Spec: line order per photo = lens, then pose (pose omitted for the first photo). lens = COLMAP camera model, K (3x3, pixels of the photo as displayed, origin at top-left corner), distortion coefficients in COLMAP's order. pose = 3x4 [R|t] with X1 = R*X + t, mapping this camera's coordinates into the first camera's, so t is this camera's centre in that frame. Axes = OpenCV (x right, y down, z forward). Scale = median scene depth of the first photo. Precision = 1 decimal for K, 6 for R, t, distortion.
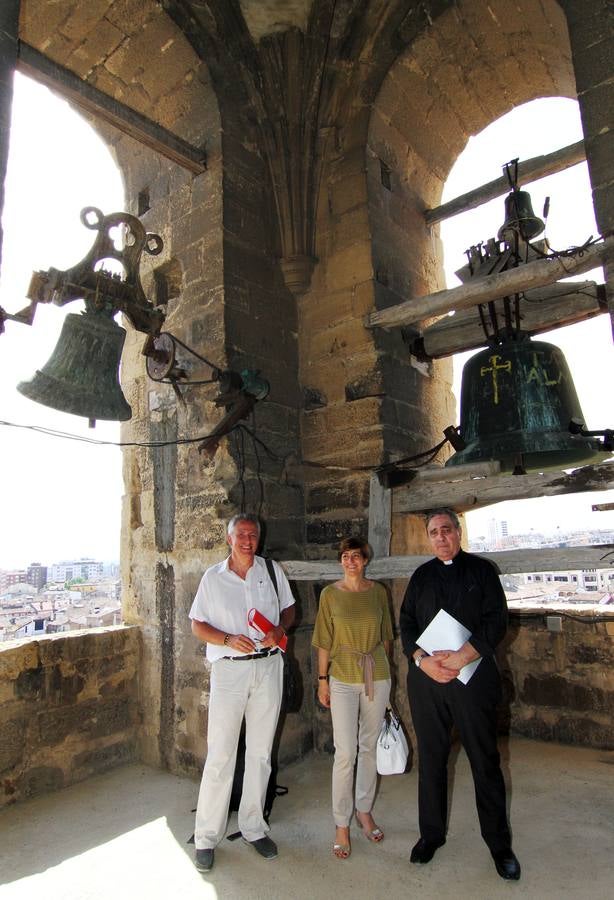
lens RADIAL K [[564.5, 0, 307.9], [0, 564.5, 452.8], [0, 0, 1]] dist [-0.008144, -0.001762]
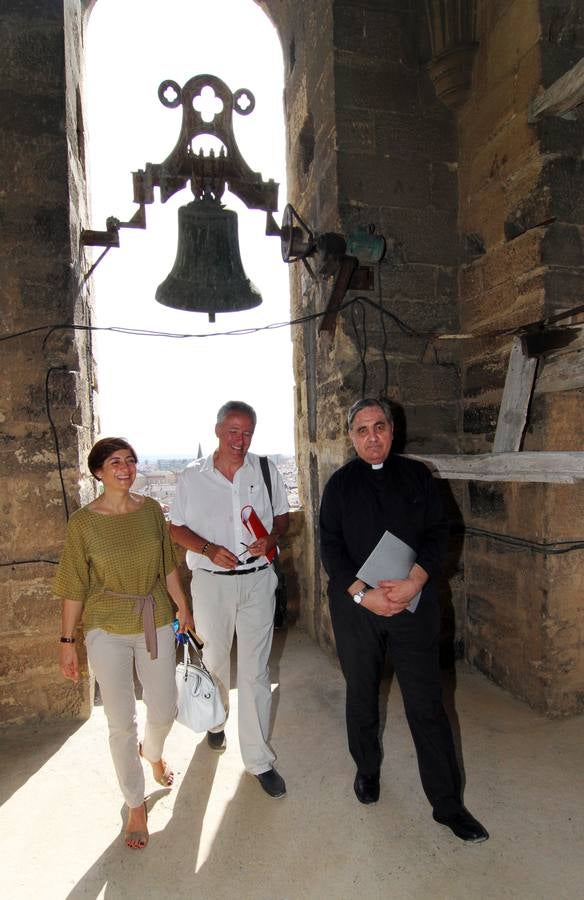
lens RADIAL K [[530.8, 0, 291.9], [0, 530.8, 472.1], [0, 0, 1]] dist [-0.006896, -0.009718]
pose [[0.799637, 0.045292, -0.598774, 0.286671], [0.096789, 0.974391, 0.202962, 0.035456], [0.592632, -0.220251, 0.774775, 0.247997]]
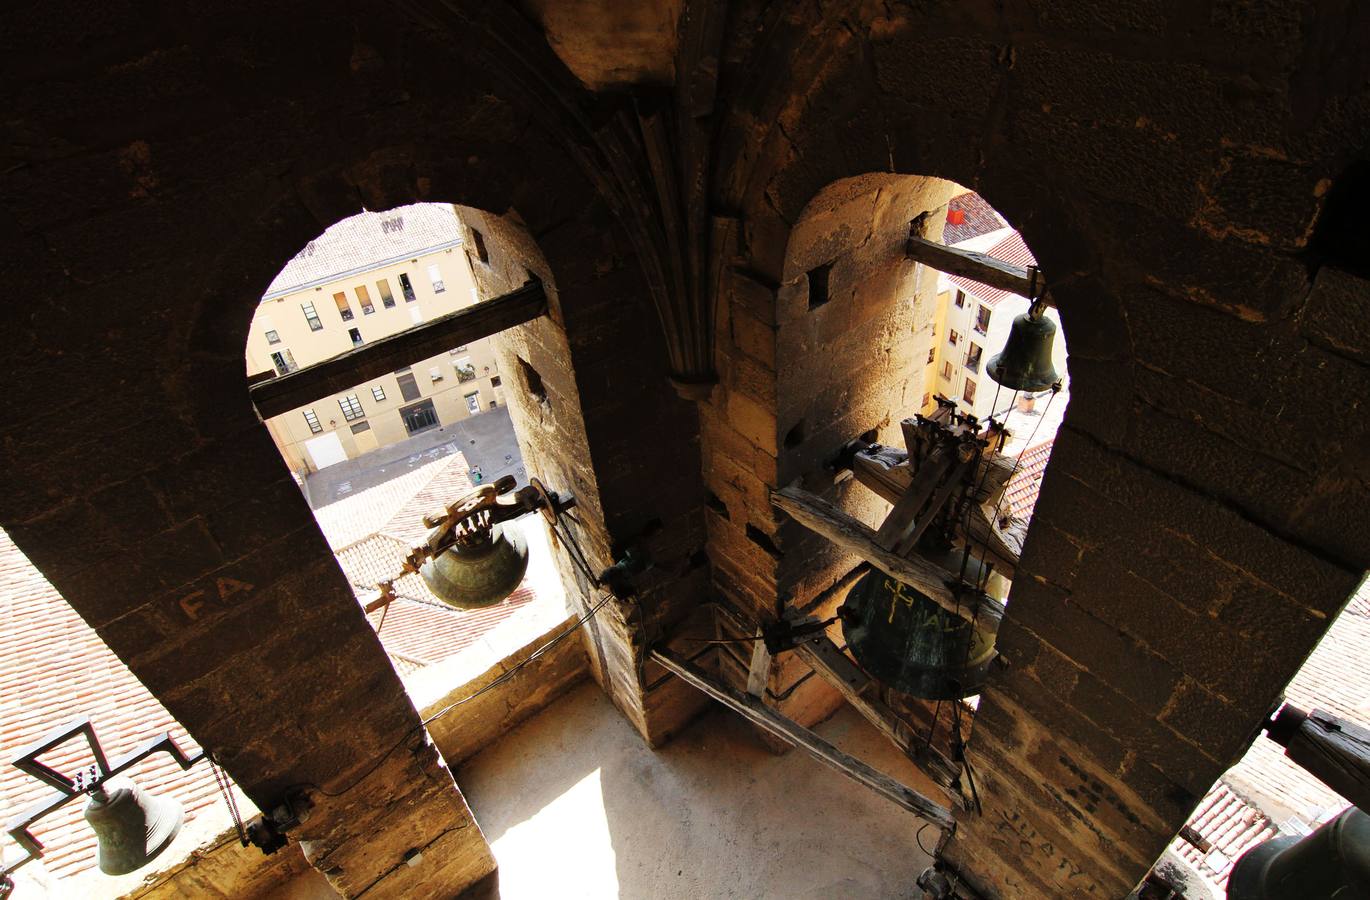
lens RADIAL K [[785.7, 0, 682.9], [0, 785.7, 423.6], [0, 0, 1]] dist [-0.014399, -0.006758]
pose [[0.970975, 0.118801, -0.207590, 0.218665], [0.080651, 0.654465, 0.751778, -1.224612], [0.225173, -0.746701, 0.625888, 0.338066]]
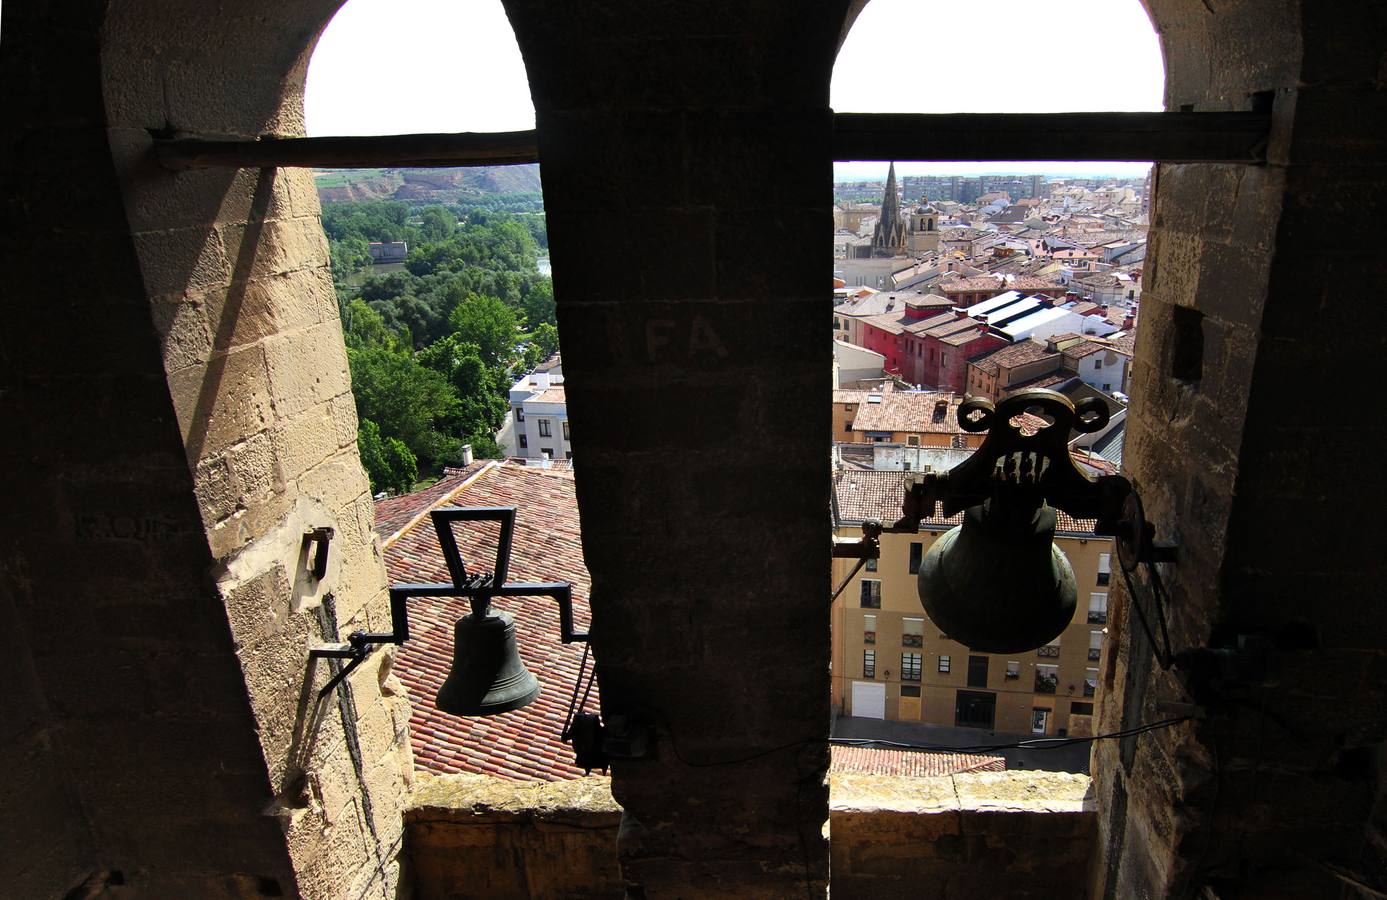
lens RADIAL K [[909.9, 0, 785.3], [0, 909.9, 504.6], [0, 0, 1]] dist [-0.005513, -0.004288]
pose [[0.603600, 0.307830, -0.735465, 0.222385], [0.127717, 0.873214, 0.470304, -0.701438], [0.786992, -0.377807, 0.487757, 0.254065]]
